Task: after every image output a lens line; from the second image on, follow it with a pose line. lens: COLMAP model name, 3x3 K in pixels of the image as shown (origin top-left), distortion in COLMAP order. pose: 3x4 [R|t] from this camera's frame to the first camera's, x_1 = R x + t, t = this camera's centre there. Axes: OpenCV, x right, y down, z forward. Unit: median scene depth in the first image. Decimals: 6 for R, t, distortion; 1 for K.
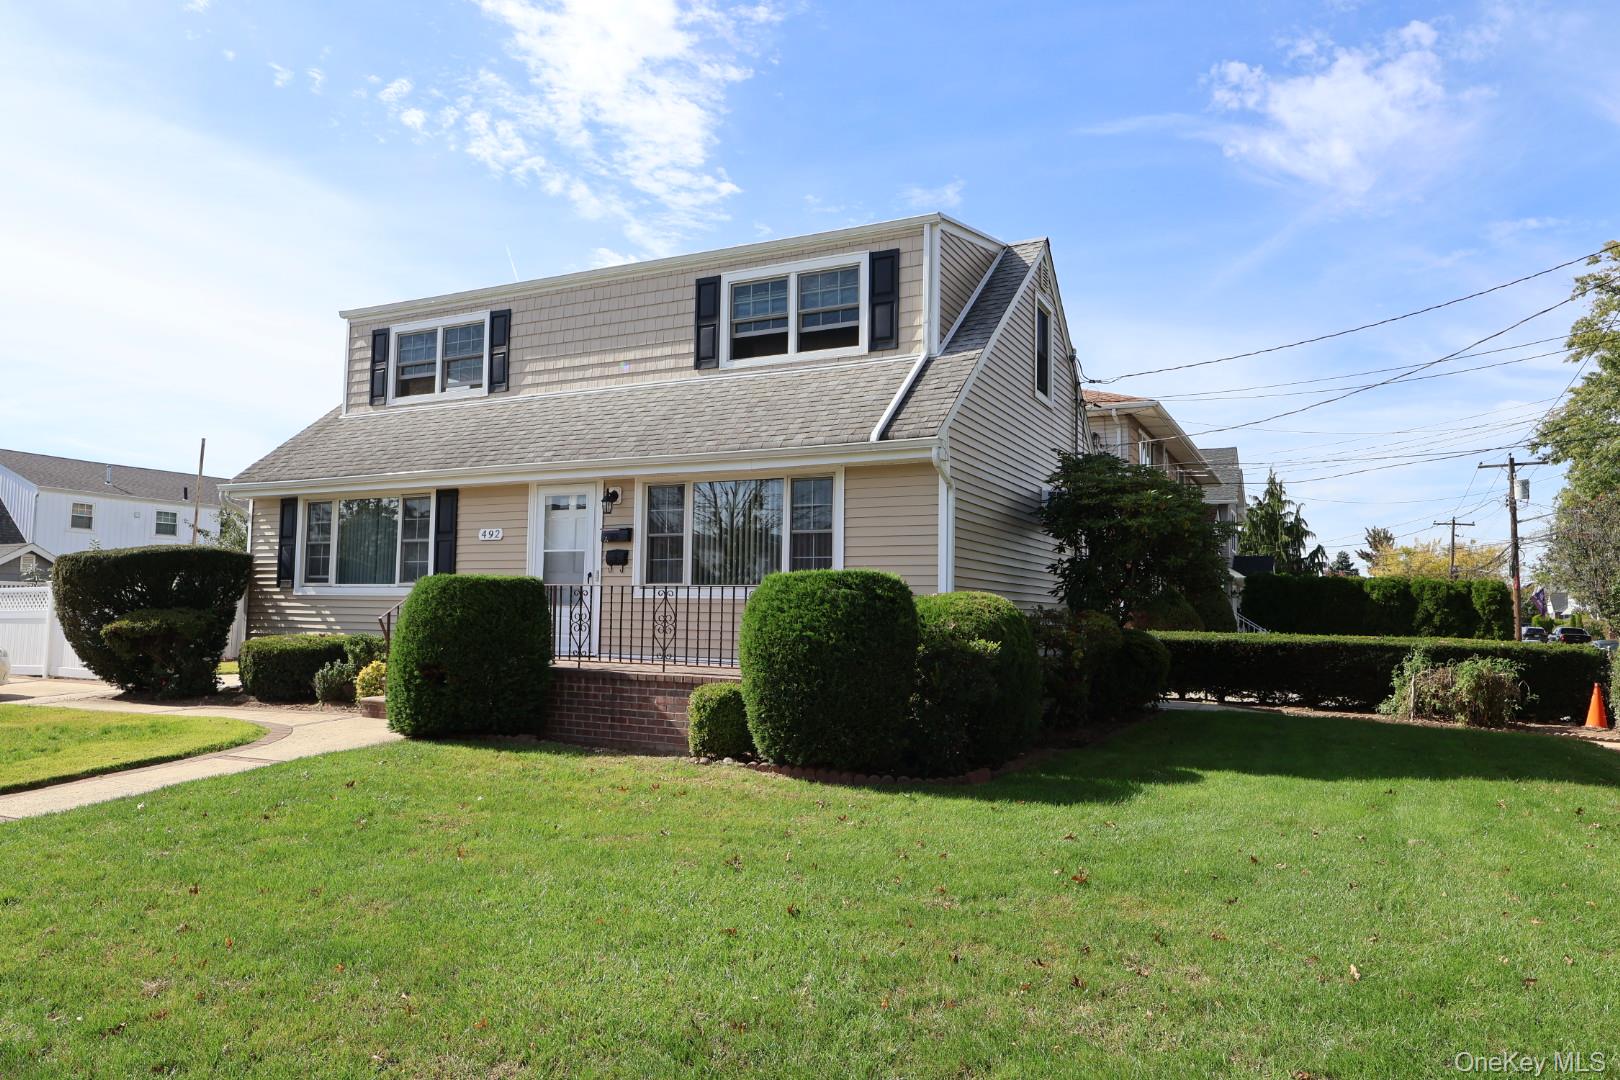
lens RADIAL K [[1066.6, 0, 810.0], [0, 1066.6, 540.0], [0, 0, 1]] dist [0.005638, 0.001186]
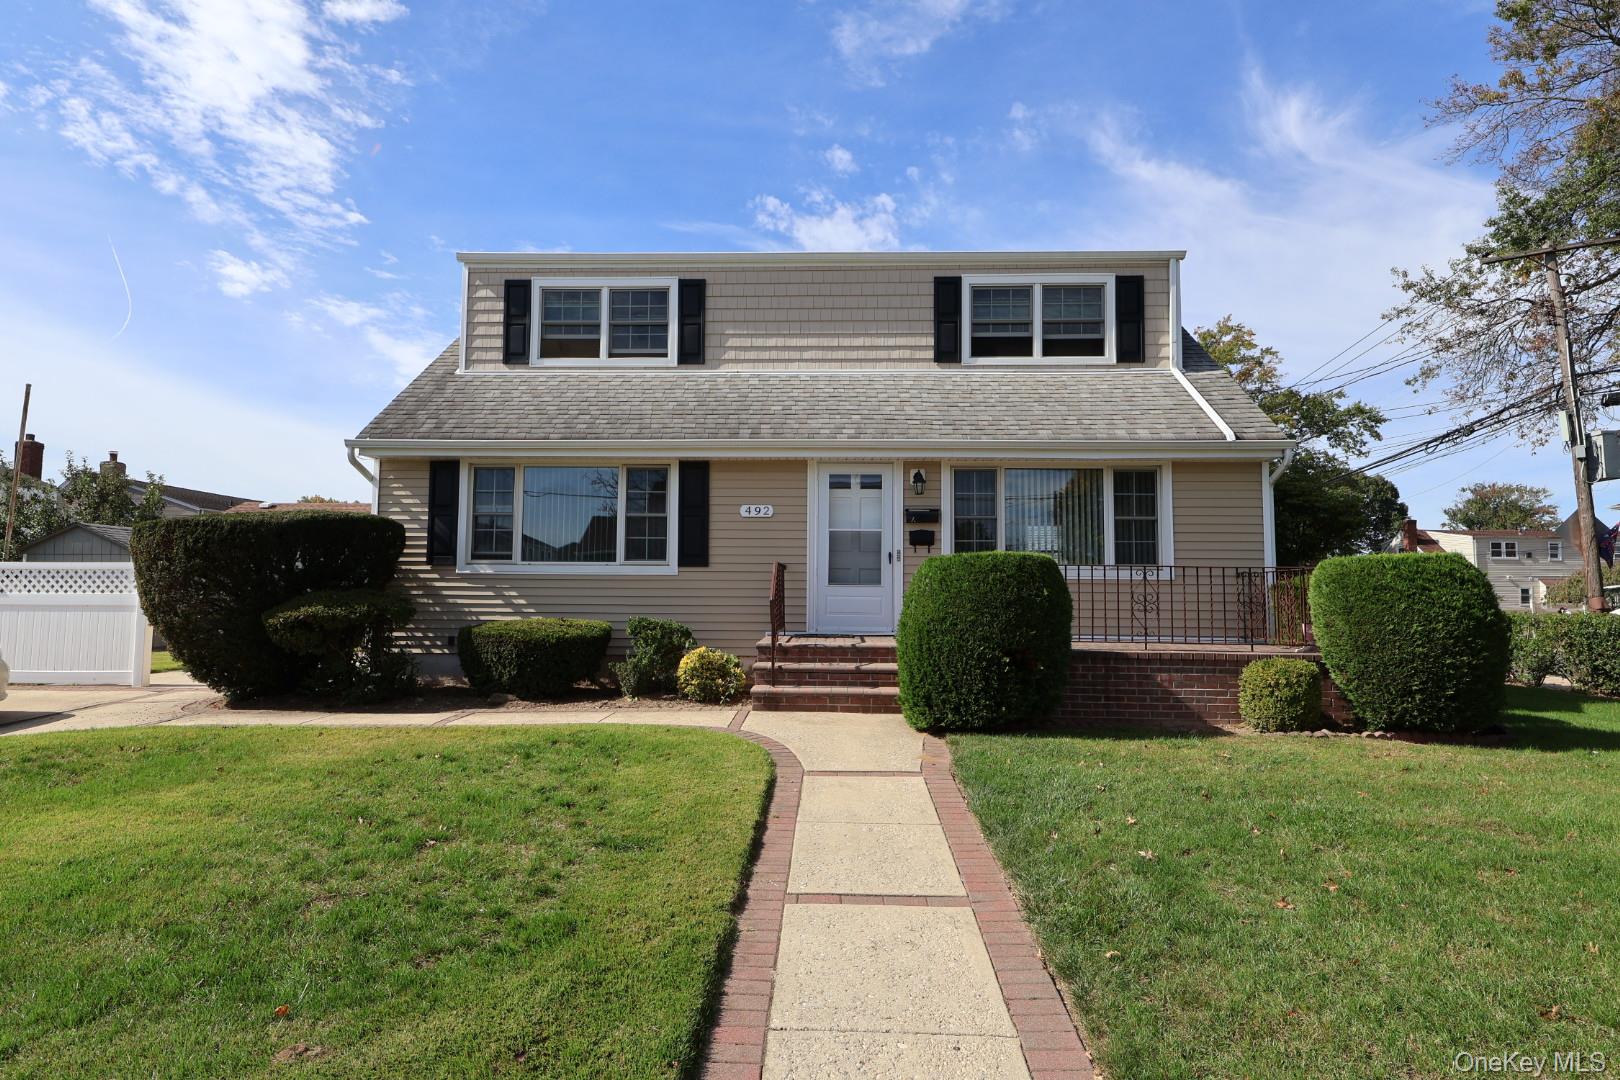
lens RADIAL K [[791.0, 0, 810.0], [0, 791.0, 540.0], [0, 0, 1]] dist [0.036594, -0.033617]
pose [[0.905132, 0.016721, 0.424802, -0.553543], [-0.023910, 0.999647, 0.011598, 0.011284], [-0.424458, -0.020655, 0.905212, 0.333375]]
